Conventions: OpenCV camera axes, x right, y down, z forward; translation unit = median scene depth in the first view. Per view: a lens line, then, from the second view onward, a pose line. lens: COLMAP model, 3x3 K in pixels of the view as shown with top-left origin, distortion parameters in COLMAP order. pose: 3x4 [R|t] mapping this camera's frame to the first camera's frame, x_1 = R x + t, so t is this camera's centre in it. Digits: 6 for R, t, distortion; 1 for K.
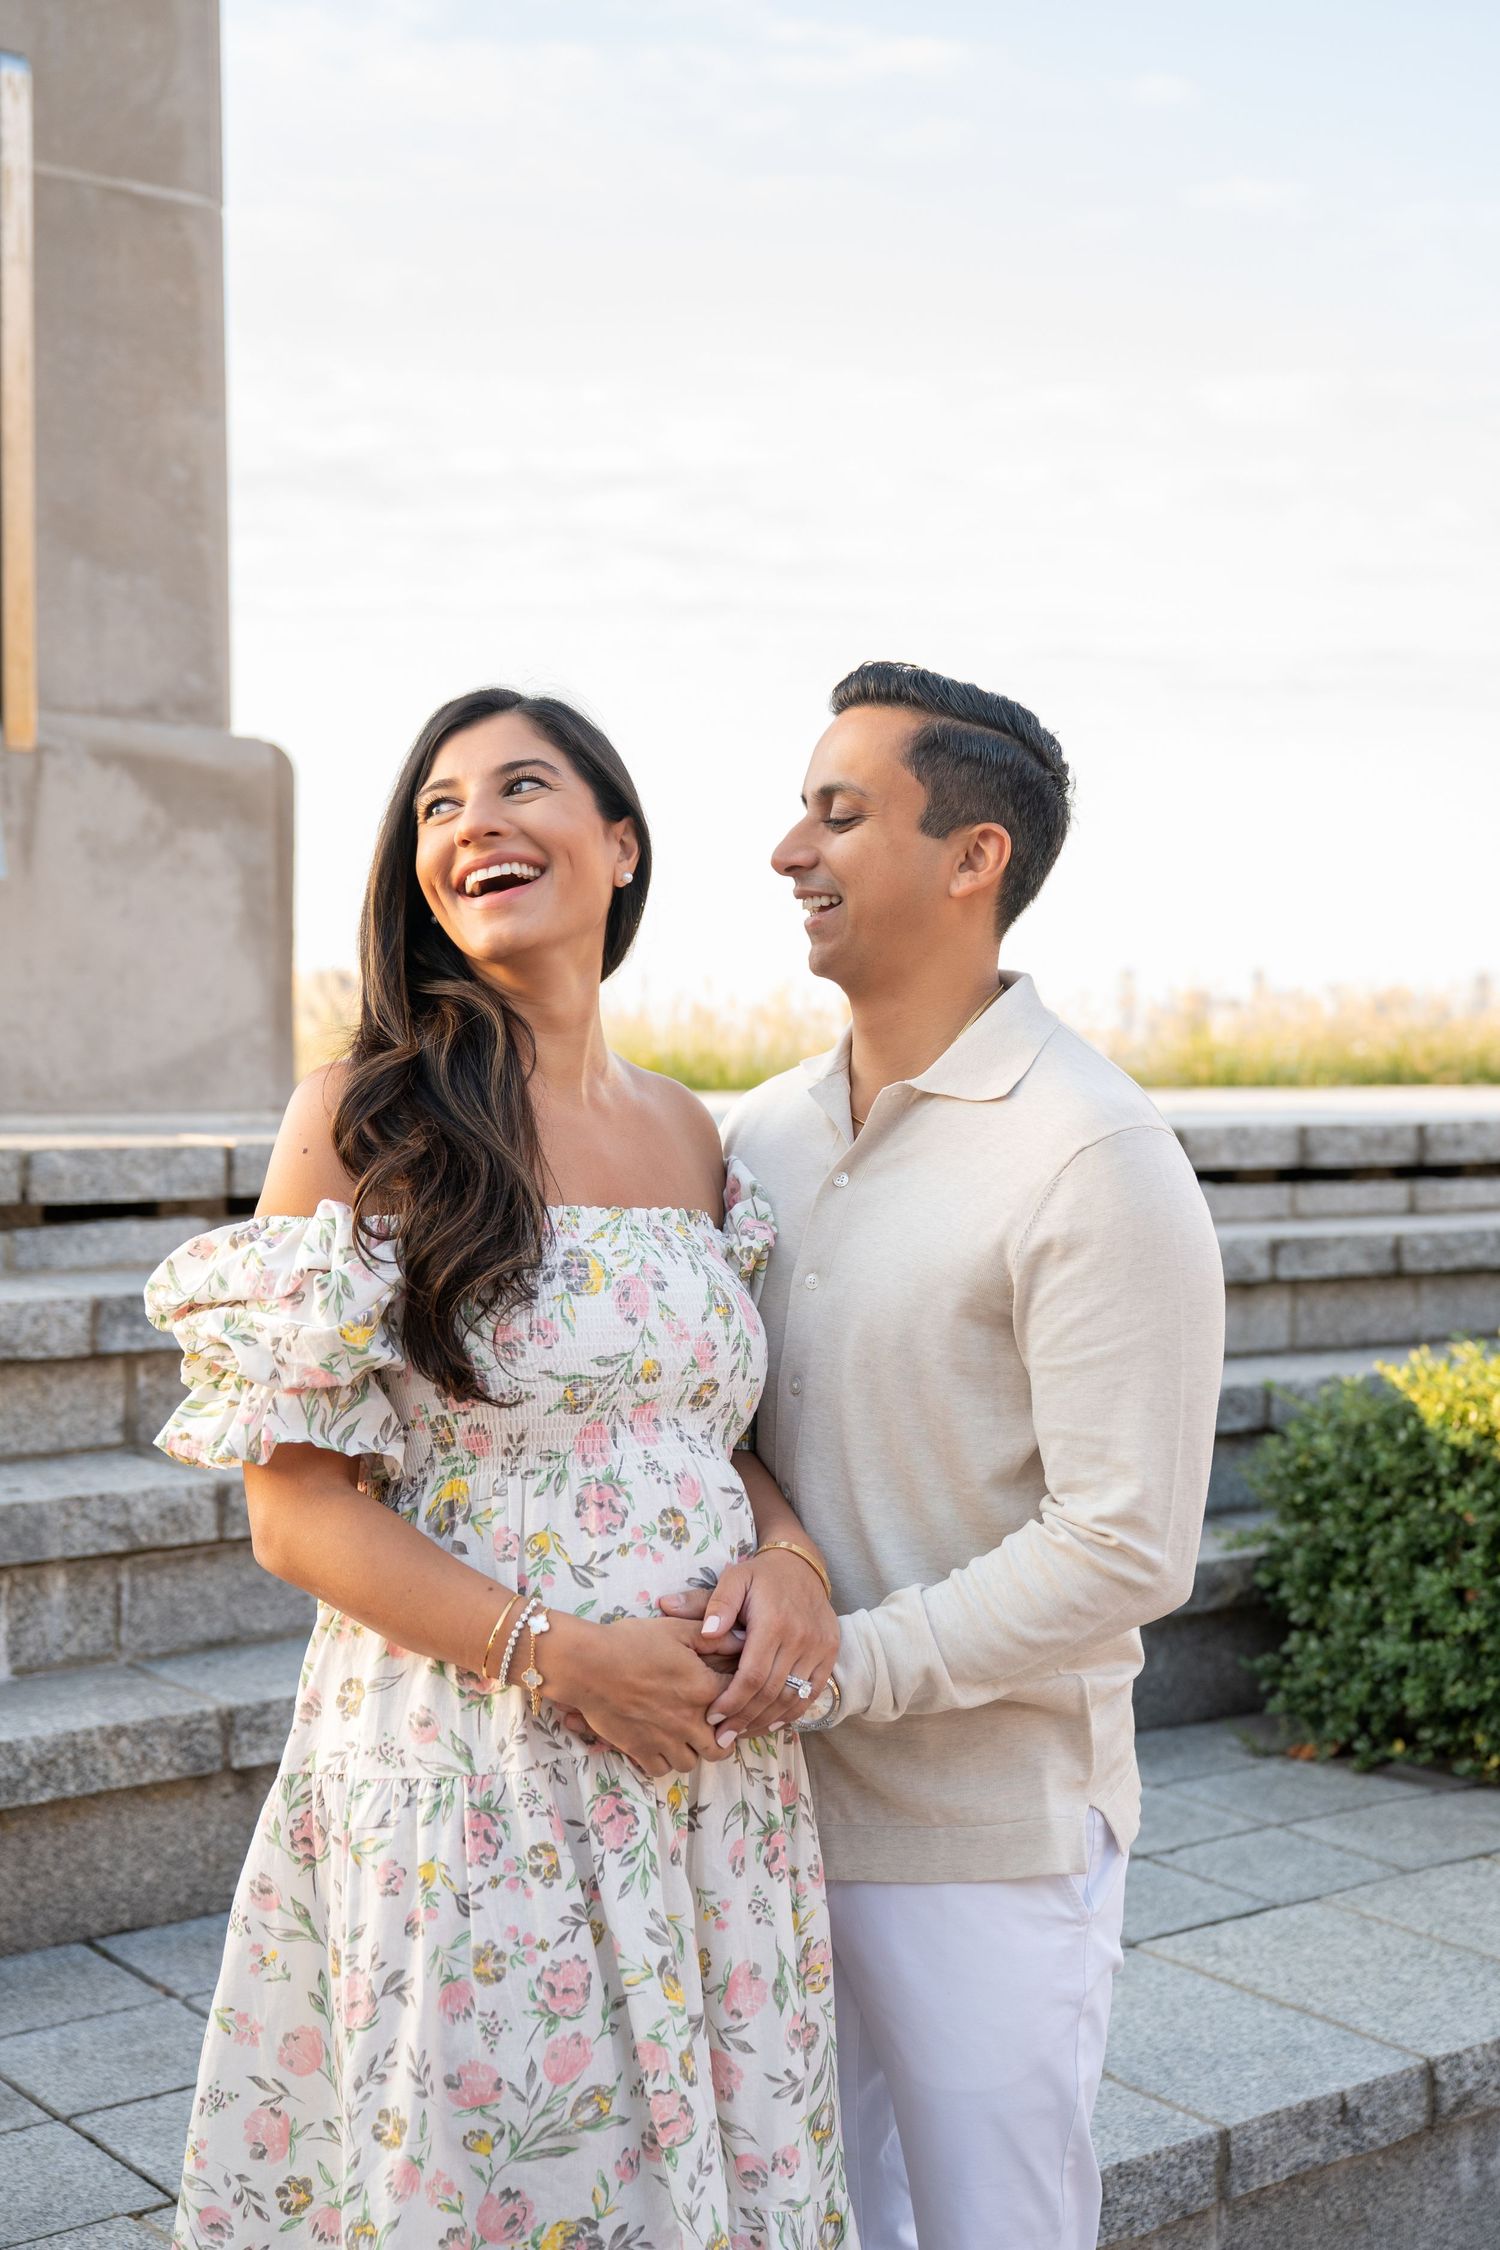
lens RADIAL K [[2705.3, 0, 784.4], [0, 2705.3, 1081.1], [0, 0, 1]] dist [0.005071, -0.015529]
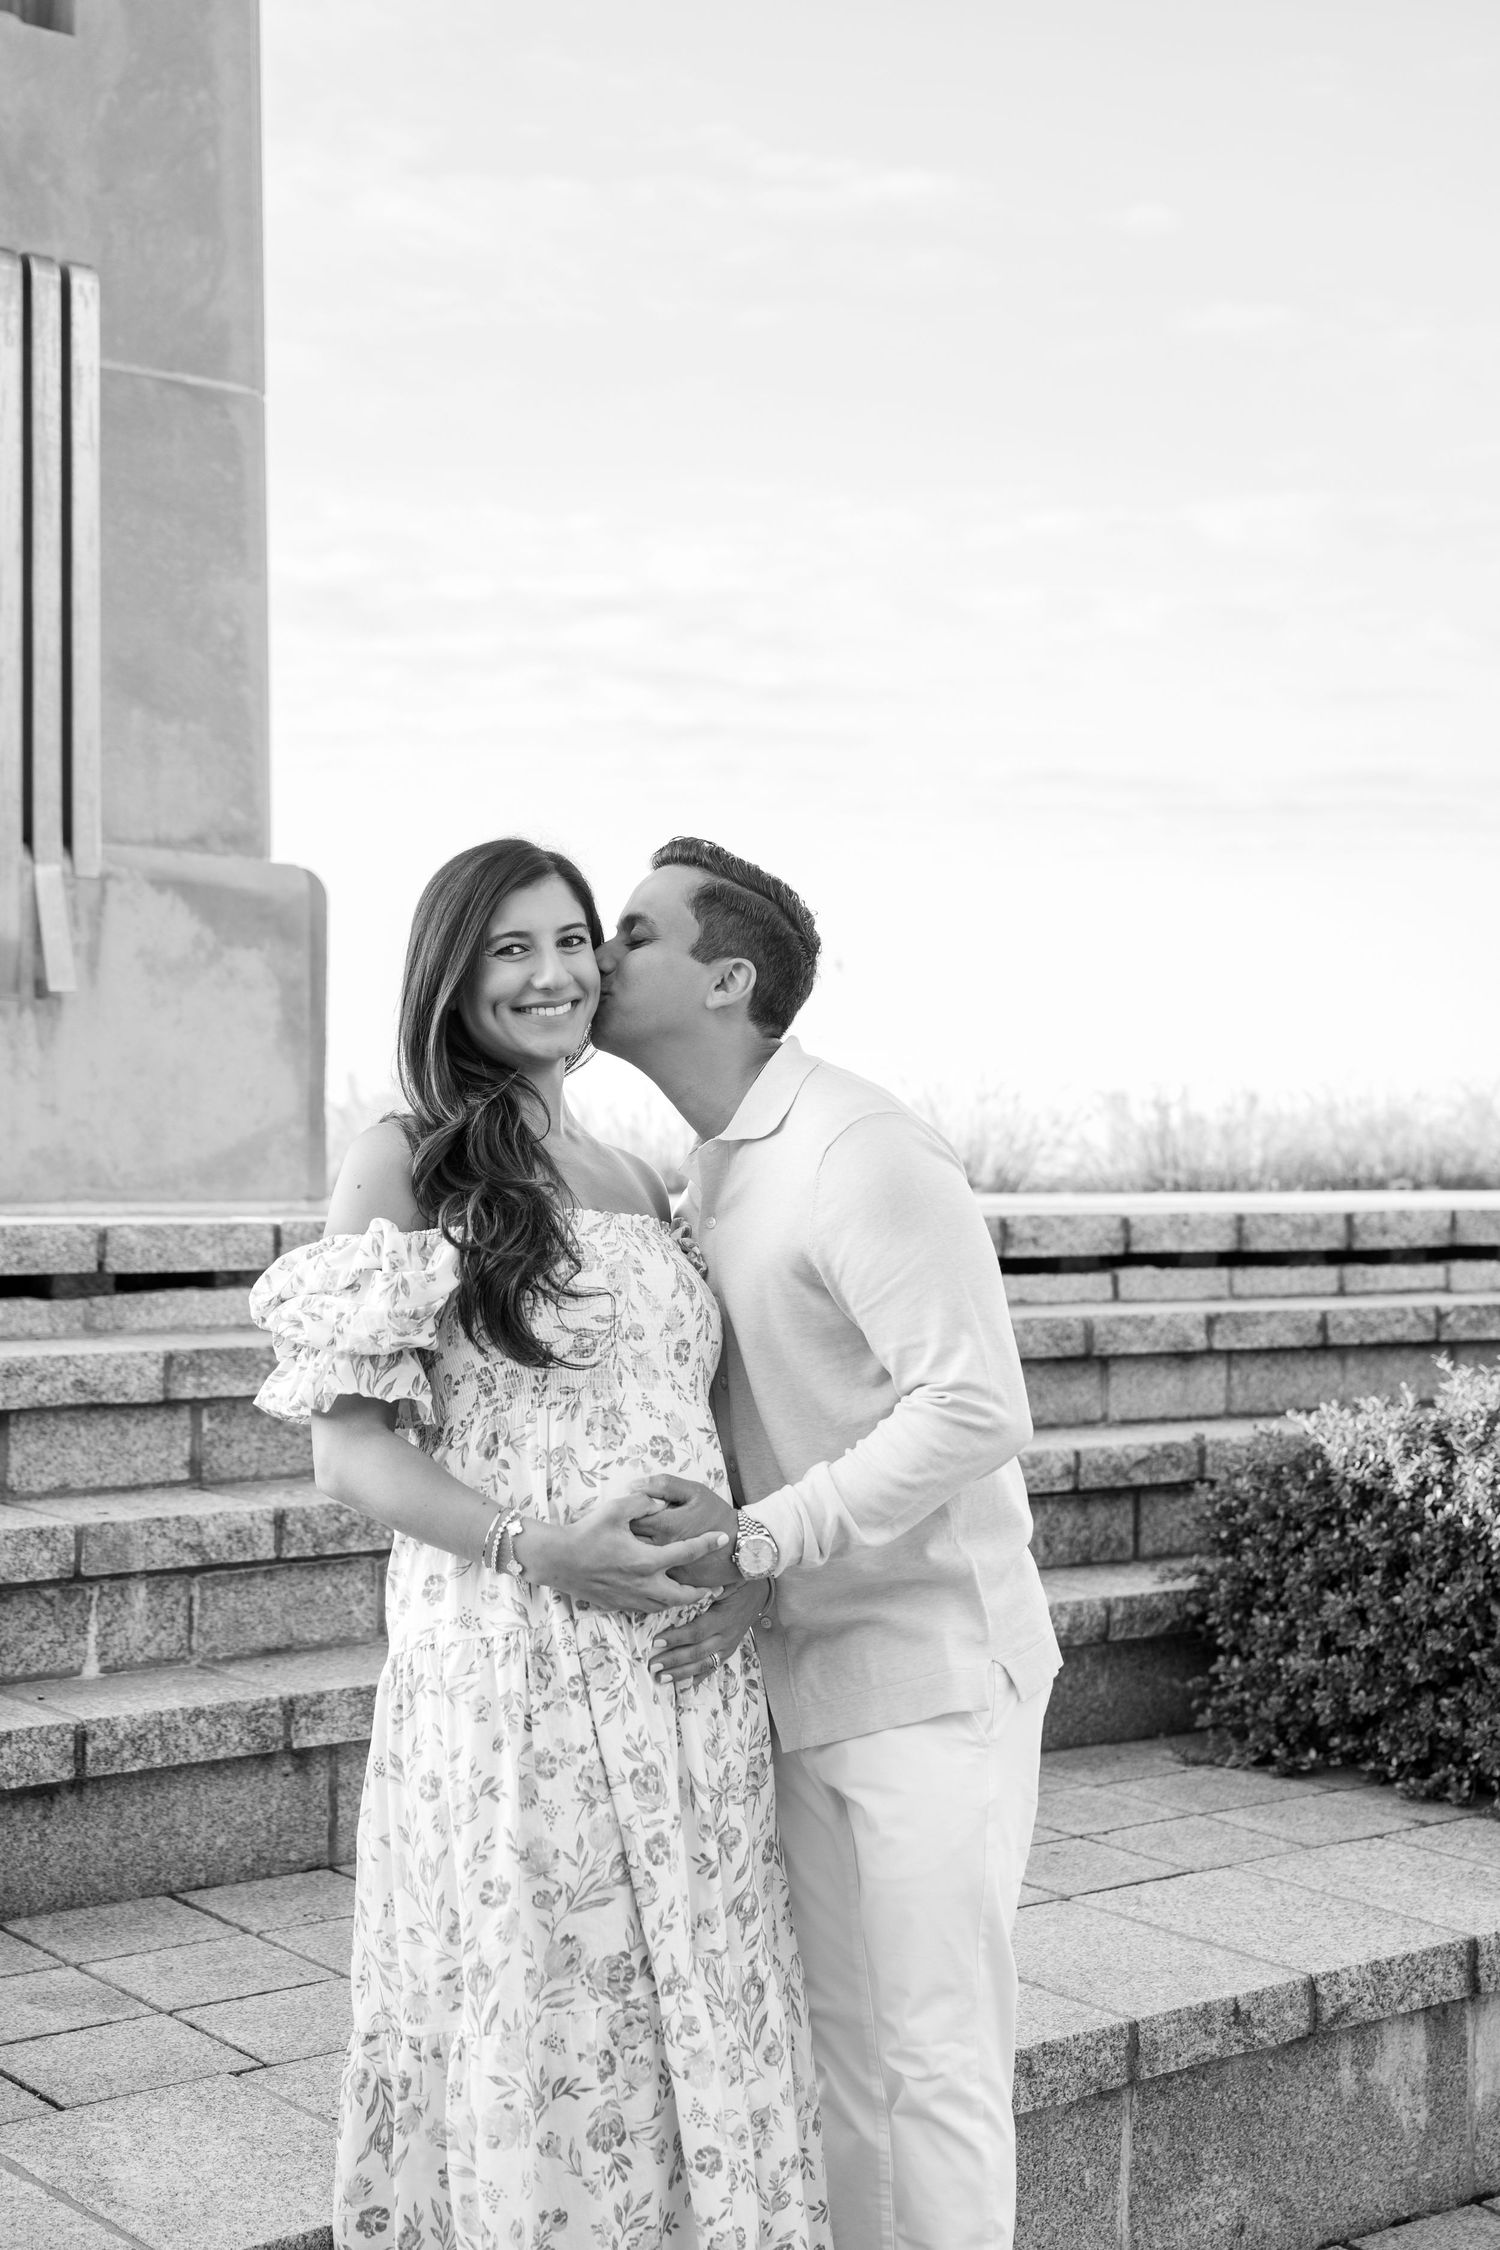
lens RADIAL K [[2713.1, 0, 750.0], [0, 2713.1, 1125.0], [0, 0, 1]] dist [-0.002484, -0.003167]
pose [[0.999967, -0.003040, -0.007480, 0.002034], [0.002817, 0.999559, -0.029555, 0.017629], [0.007566, 0.029533, 0.999535, -0.147133]]
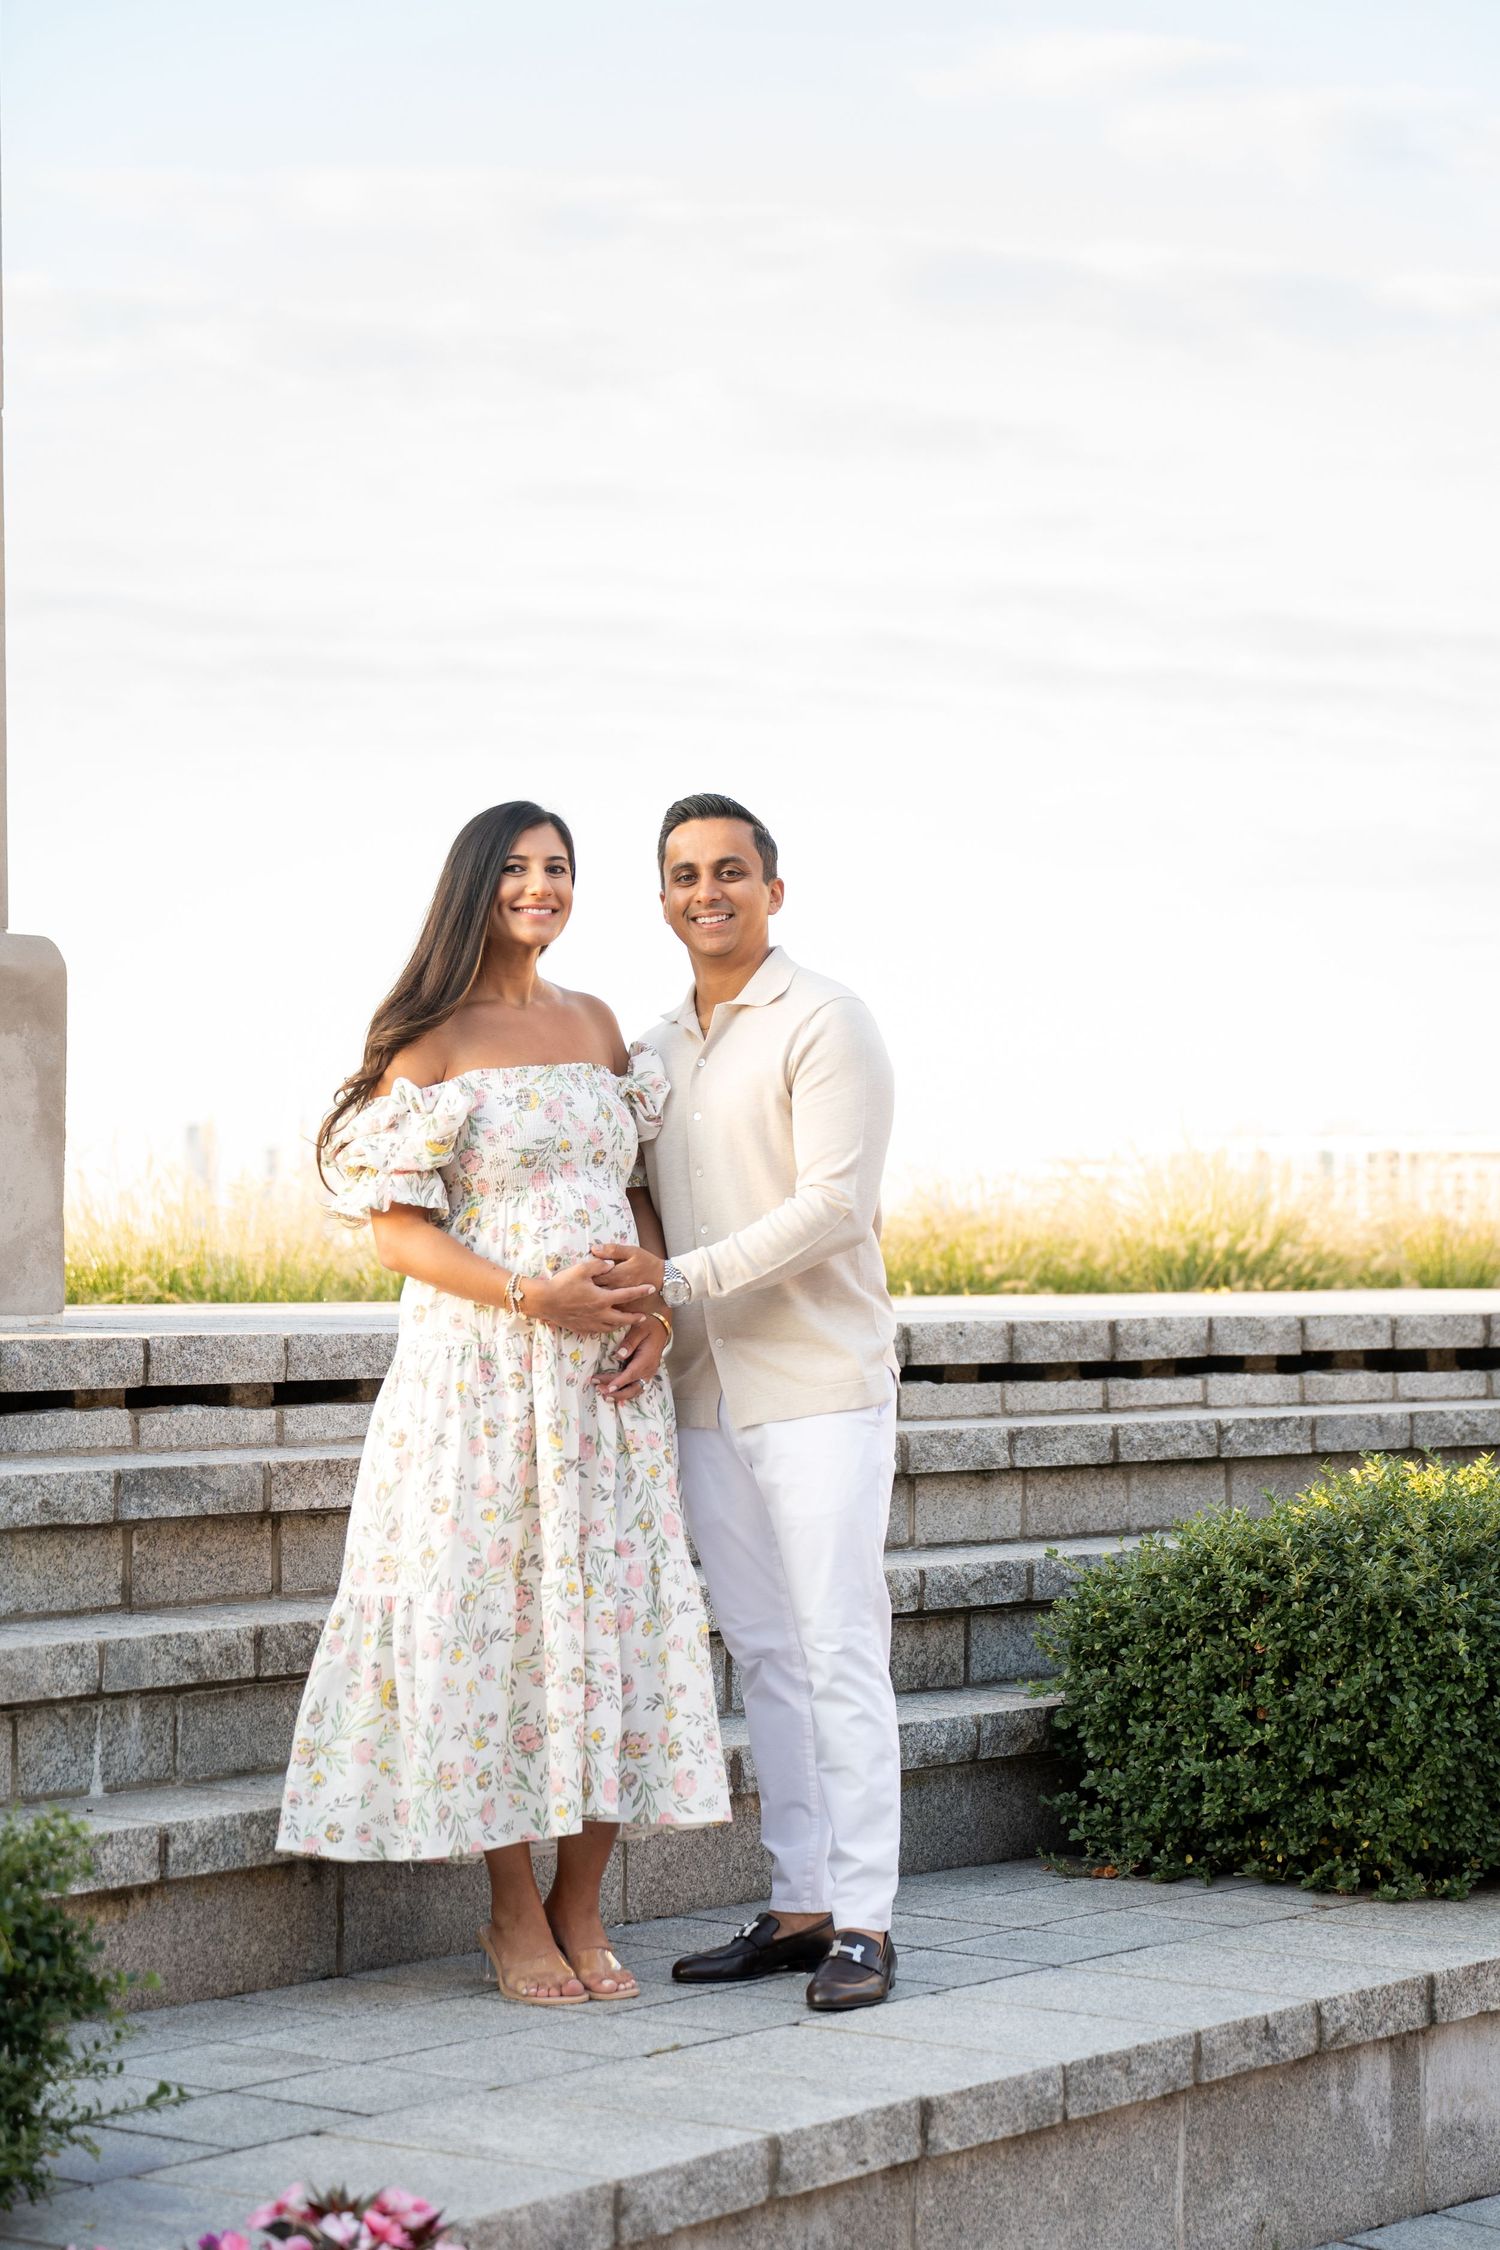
lens RADIAL K [[4116.4, 0, 750.0], [0, 4116.4, 1125.0], [0, 0, 1]] dist [-0.021798, 0.044389]
pose [[0.972556, 0.004024, 0.232633, -0.375956], [0.006074, 0.999070, -0.042676, 0.010604], [-0.232588, 0.042918, 0.971628, -0.685557]]
